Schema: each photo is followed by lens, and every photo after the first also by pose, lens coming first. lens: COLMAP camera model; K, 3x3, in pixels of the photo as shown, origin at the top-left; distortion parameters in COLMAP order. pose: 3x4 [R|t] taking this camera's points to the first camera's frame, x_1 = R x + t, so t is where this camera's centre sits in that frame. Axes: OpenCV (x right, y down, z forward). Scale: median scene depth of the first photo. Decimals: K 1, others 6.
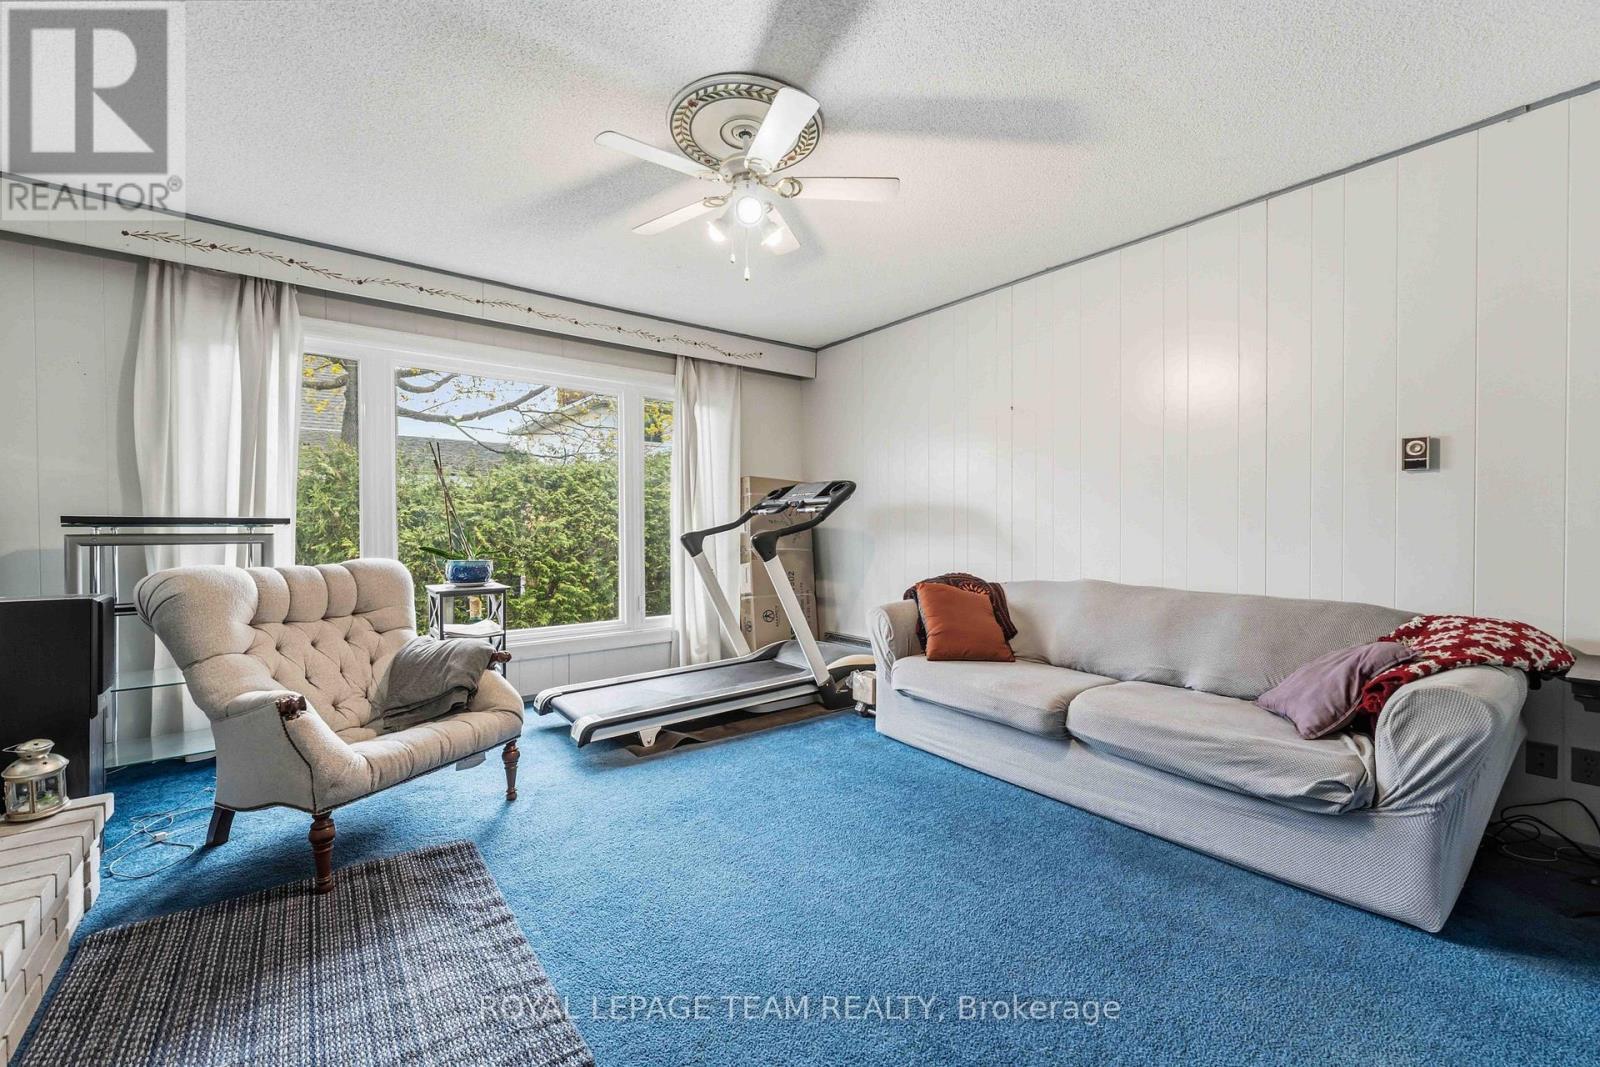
lens RADIAL K [[635.6, 0, 793.8], [0, 635.6, 536.8], [0, 0, 1]] dist [-0.000274, -0.000062]
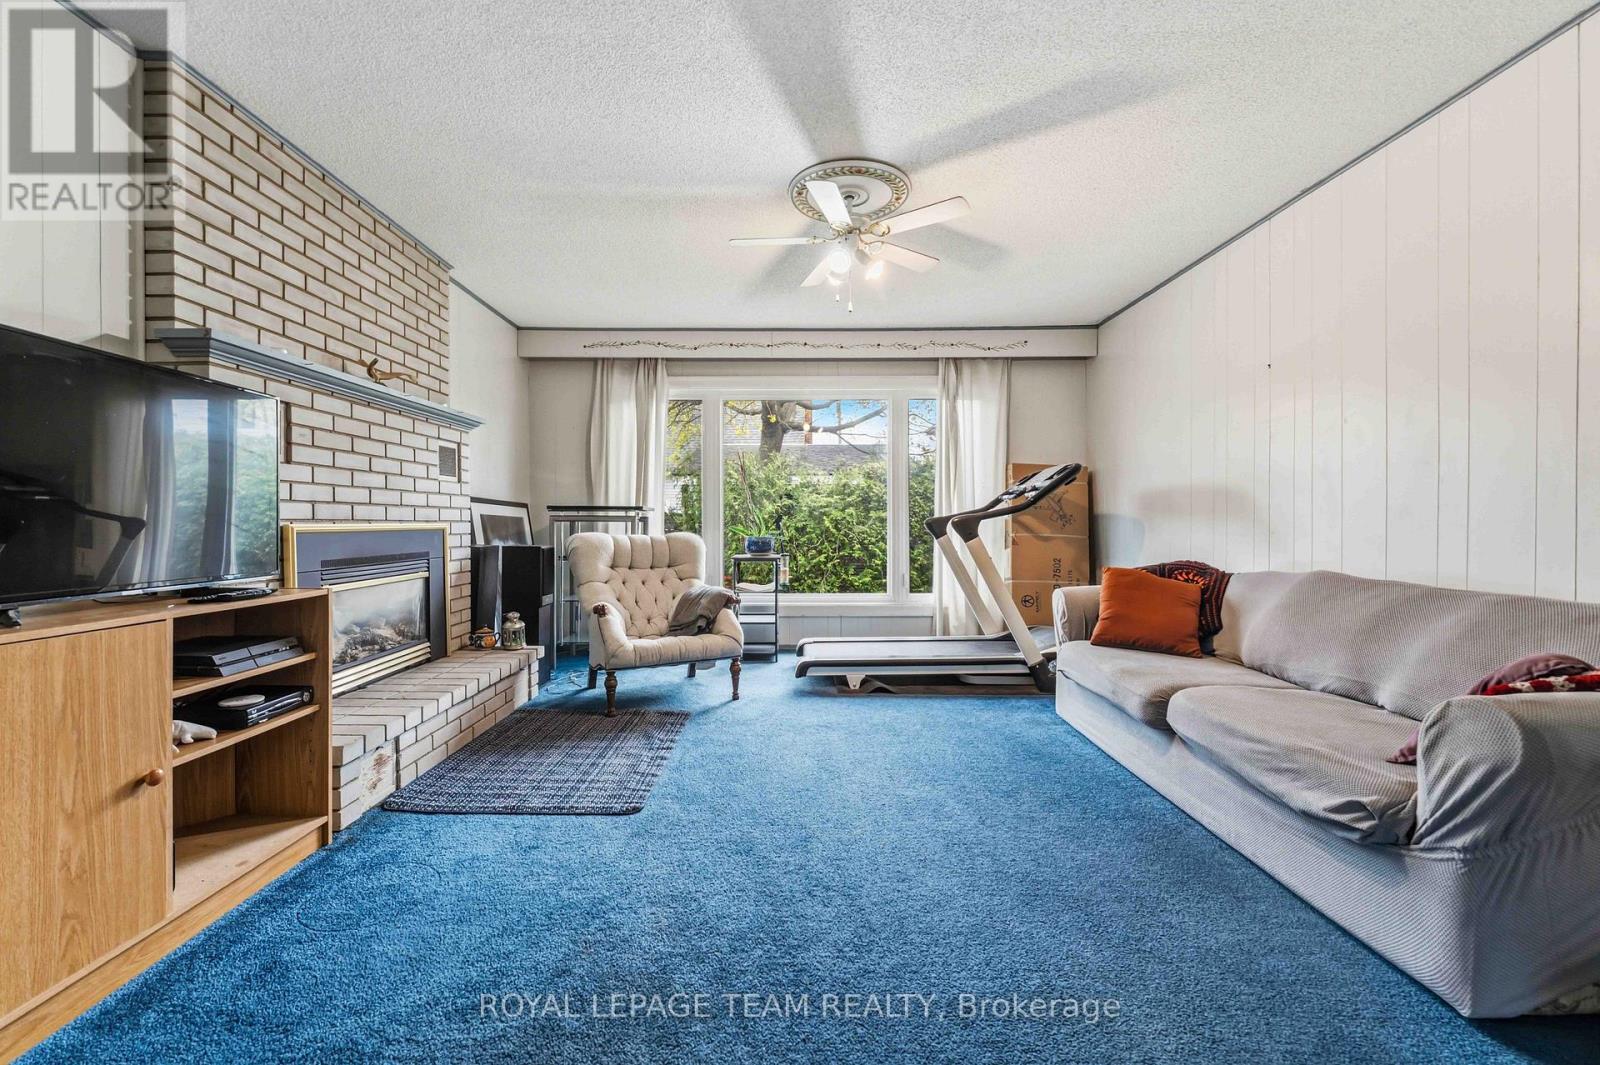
lens RADIAL K [[651.3, 0, 800.0], [0, 651.3, 532.5], [0, 0, 1]] dist [0.000205, 0.000147]
pose [[0.793112, 0.010986, -0.608977, 0.490785], [-0.010828, 0.999934, 0.003937, 0.024770], [0.608980, 0.003471, 0.793178, -0.068832]]
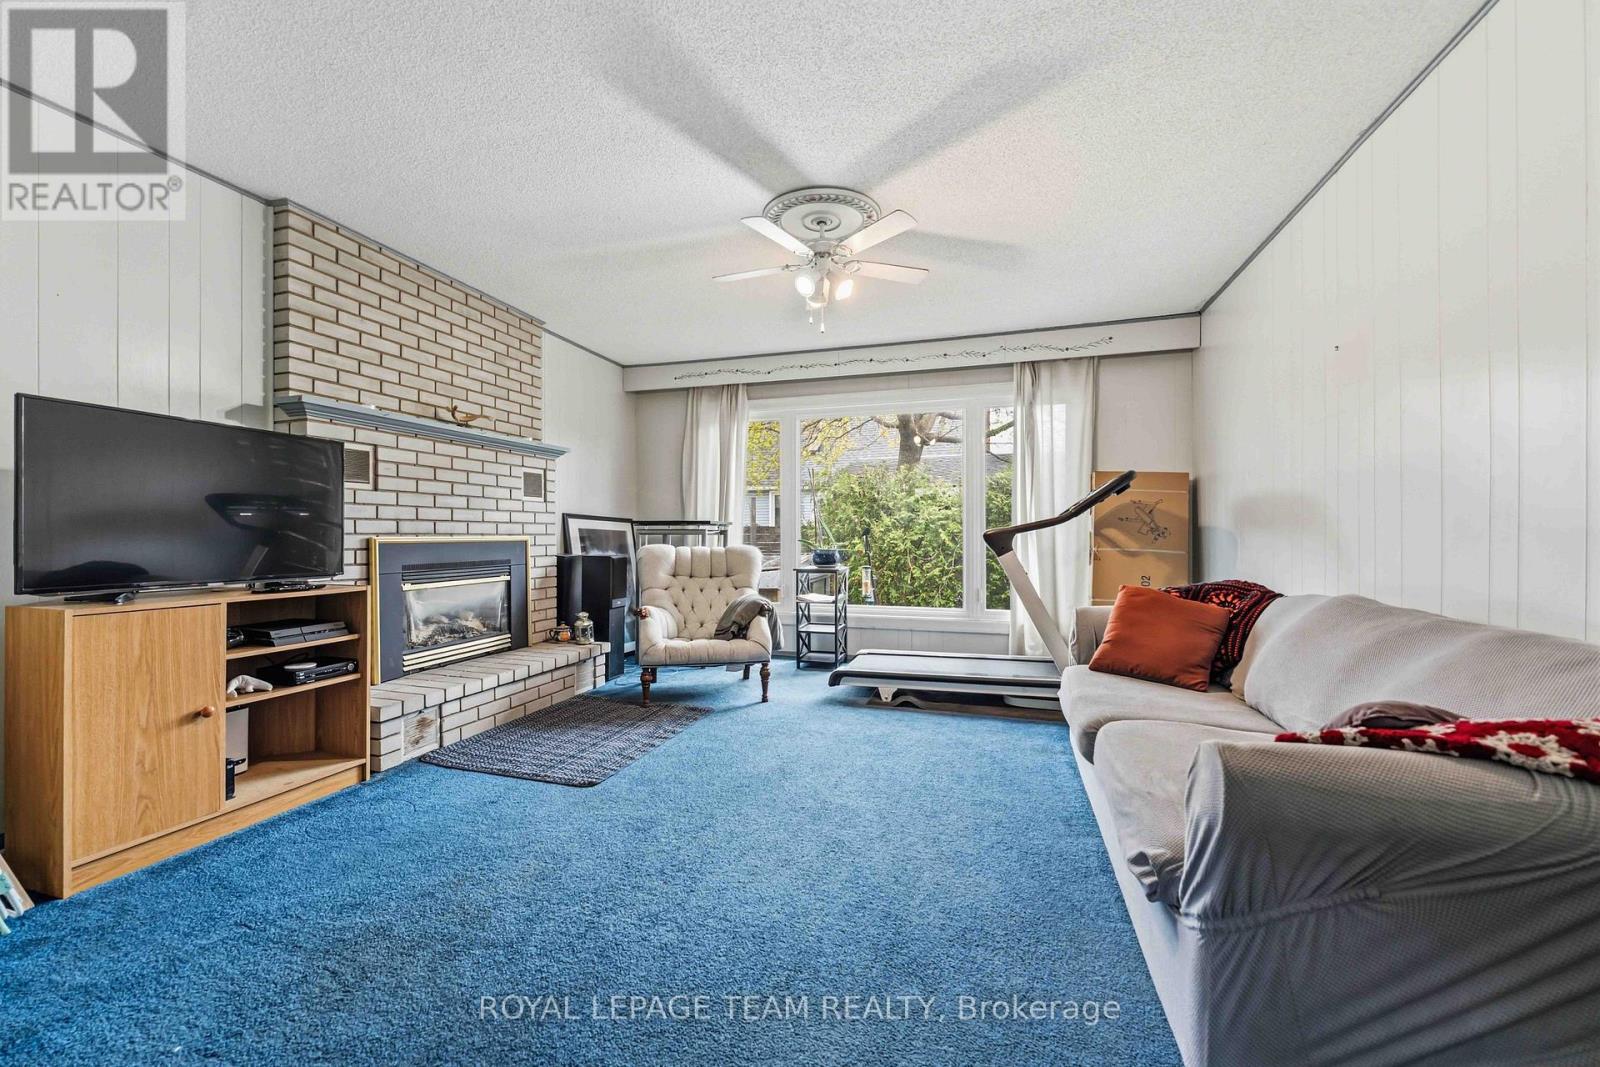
lens RADIAL K [[646.7, 0, 801.1], [0, 646.7, 541.0], [0, 0, 1]] dist [0.001455, -0.000013]
pose [[0.572885, 0.009573, -0.819580, 0.764087], [-0.014222, 0.999897, 0.001739, 0.019314], [0.819513, 0.010660, 0.572962, 0.154070]]
